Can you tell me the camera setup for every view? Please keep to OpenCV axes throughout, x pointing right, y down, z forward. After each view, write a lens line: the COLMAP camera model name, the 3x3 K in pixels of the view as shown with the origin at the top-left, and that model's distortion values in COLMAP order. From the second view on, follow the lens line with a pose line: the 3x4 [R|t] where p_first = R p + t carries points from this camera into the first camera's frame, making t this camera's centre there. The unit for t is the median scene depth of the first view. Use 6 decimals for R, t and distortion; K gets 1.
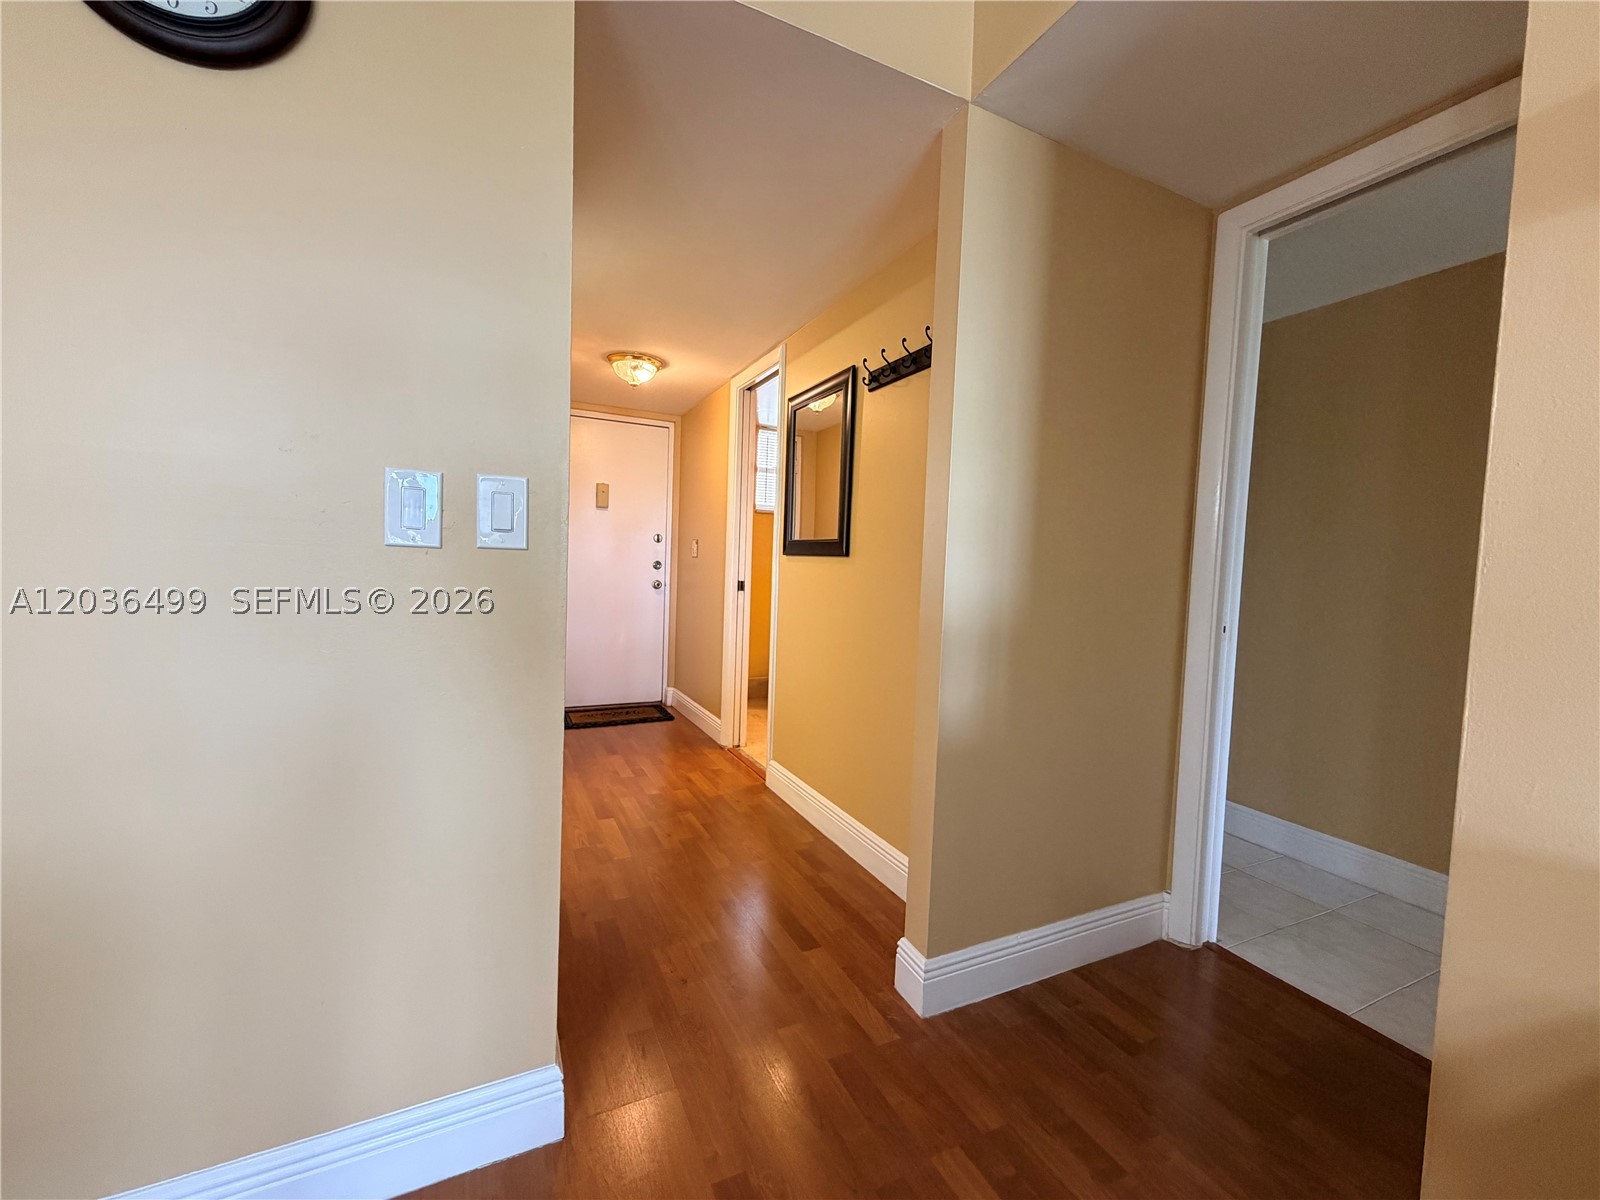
lens RADIAL K [[637.4, 0, 800.0], [0, 637.4, 600.0], [0, 0, 1]] dist [0.000454, 0.000015]
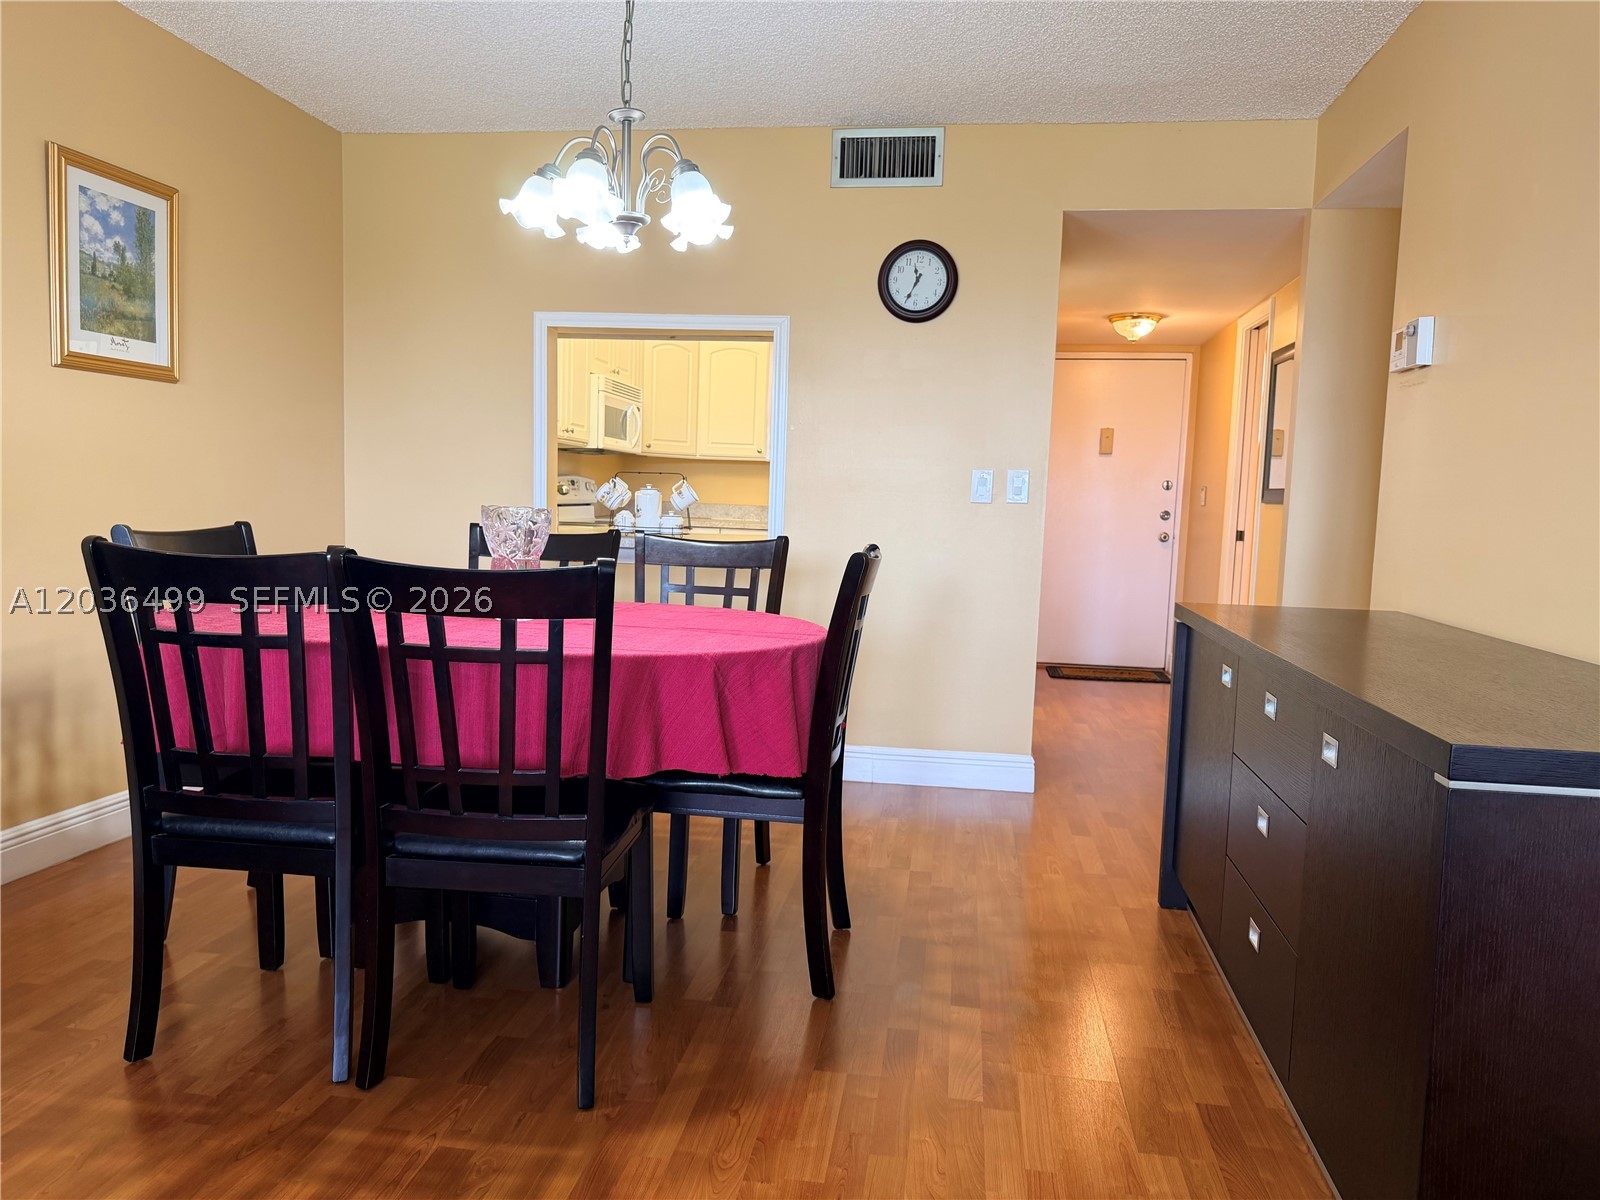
lens RADIAL K [[1123.7, 0, 800.0], [0, 1123.7, 600.0], [0, 0, 1]] dist [0.127648, -0.167731]
pose [[0.825302, 0.045616, -0.562846, 0.327385], [-0.038692, 0.998957, 0.024228, 0.057324], [0.563364, 0.001782, 0.826207, -0.773426]]
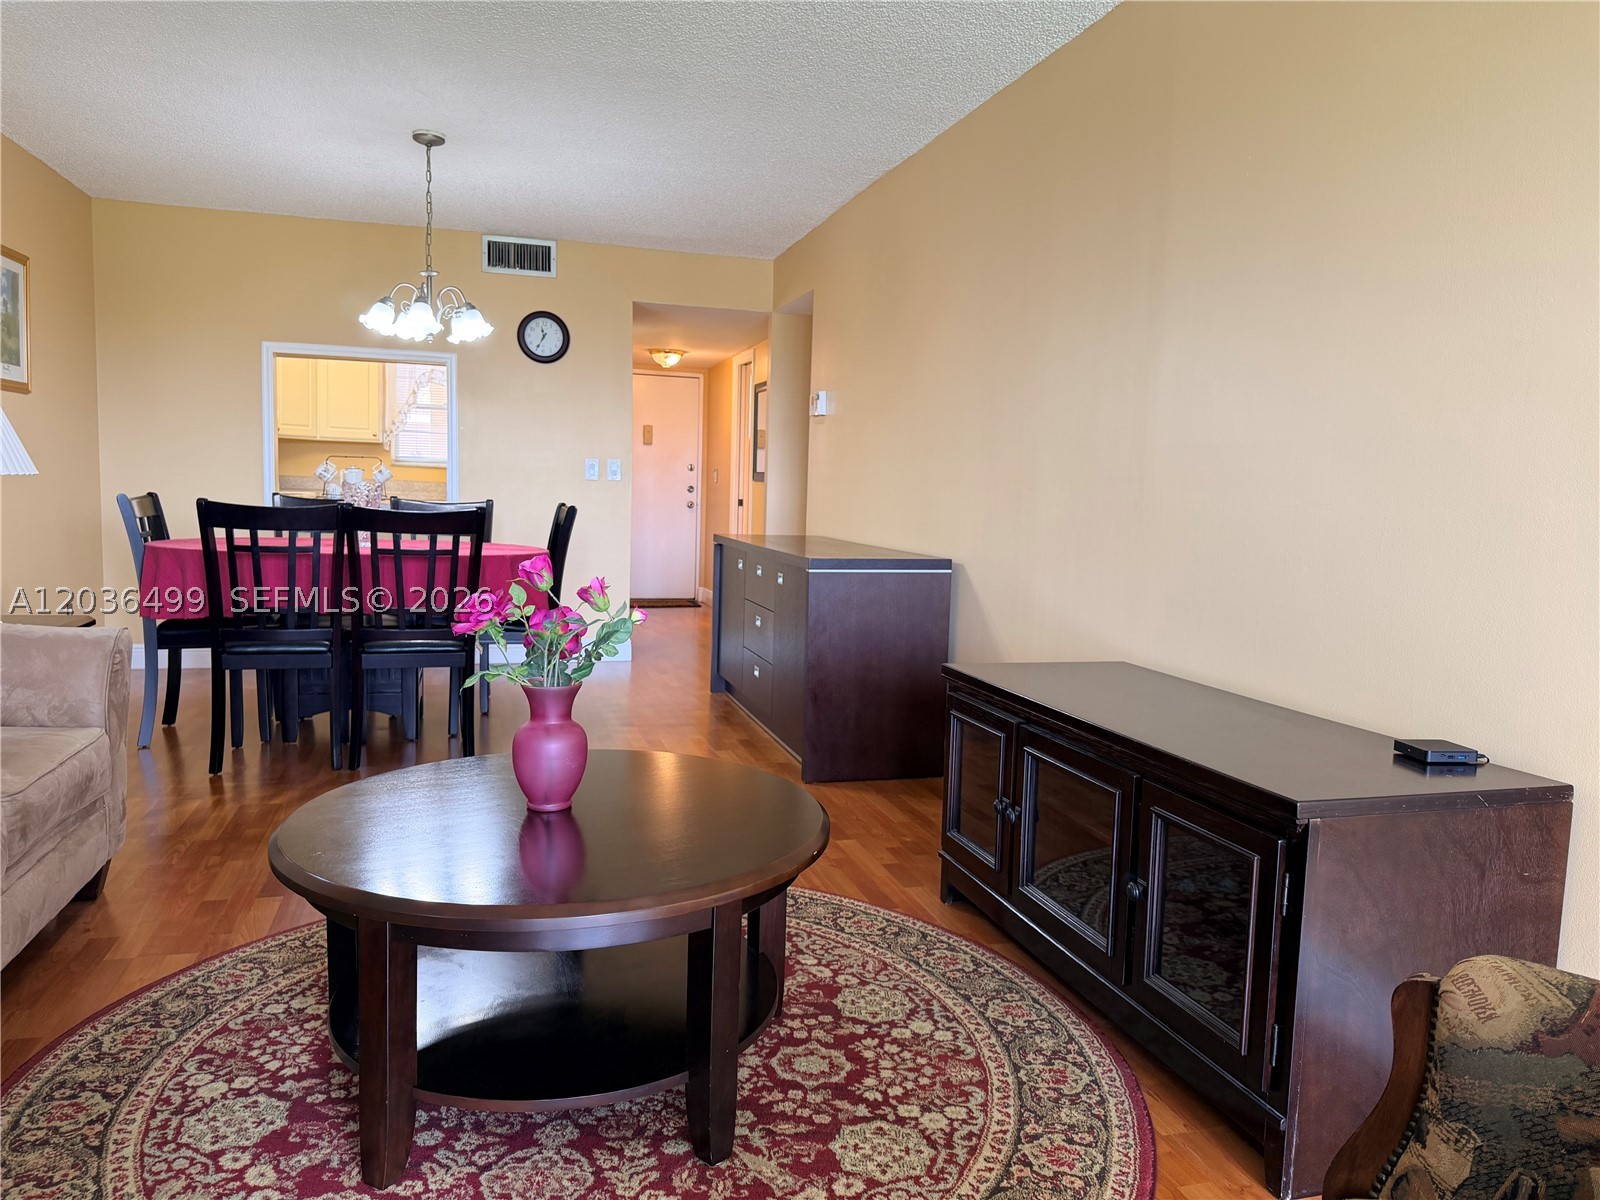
lens RADIAL K [[1123.7, 0, 800.0], [0, 1123.7, 600.0], [0, 0, 1]] dist [0.127648, -0.167731]
pose [[0.984558, 0.017745, -0.174156, 0.480437], [-0.011545, 0.999265, 0.036550, 0.101560], [0.174676, -0.033975, 0.984040, -1.460865]]
